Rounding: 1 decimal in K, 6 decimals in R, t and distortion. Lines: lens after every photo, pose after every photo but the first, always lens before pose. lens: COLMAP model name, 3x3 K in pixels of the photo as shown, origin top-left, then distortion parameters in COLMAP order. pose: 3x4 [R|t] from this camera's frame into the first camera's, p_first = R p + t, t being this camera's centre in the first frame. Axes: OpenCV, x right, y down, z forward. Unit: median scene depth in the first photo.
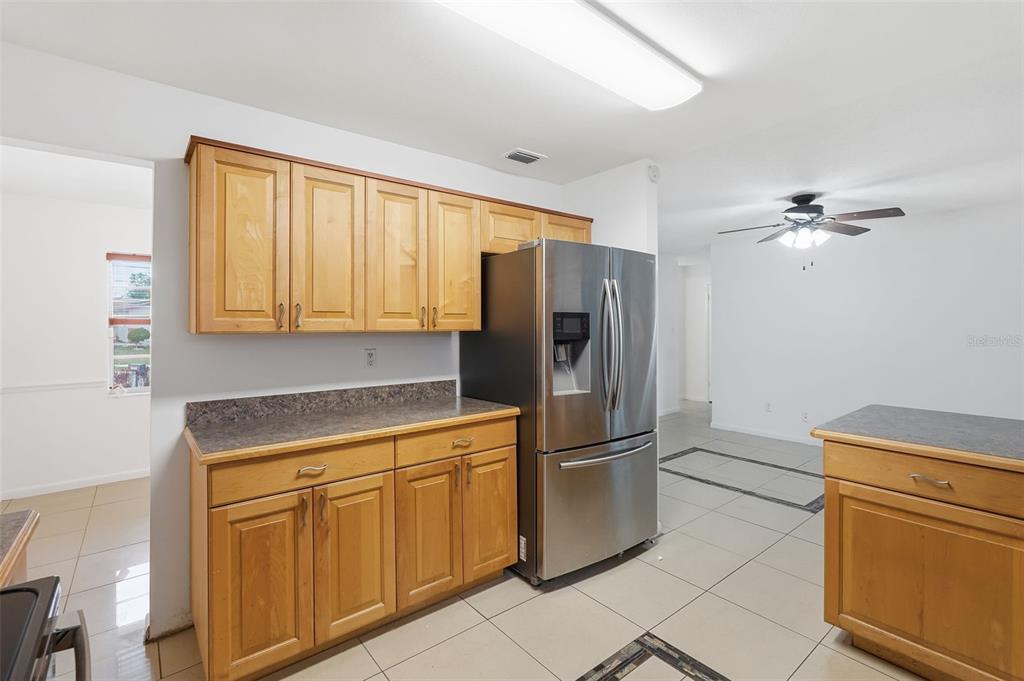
lens RADIAL K [[468.0, 0, 513.7], [0, 468.0, 322.2], [0, 0, 1]] dist [-0.011434, 0.007456]
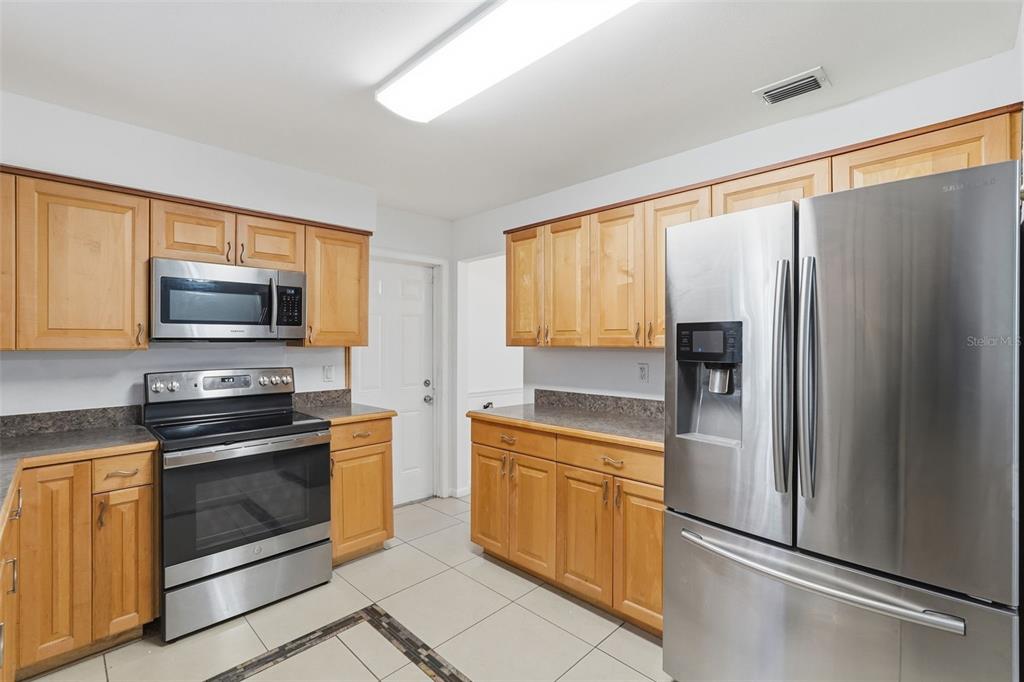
lens RADIAL K [[455.4, 0, 513.3], [0, 455.4, 344.2], [0, 0, 1]] dist [-0.013359, 0.006756]
pose [[0.115438, 0.006957, -0.993290, 0.763364], [0.006159, 0.999951, 0.007719, 0.004181], [0.993296, -0.007009, 0.115389, 0.654871]]
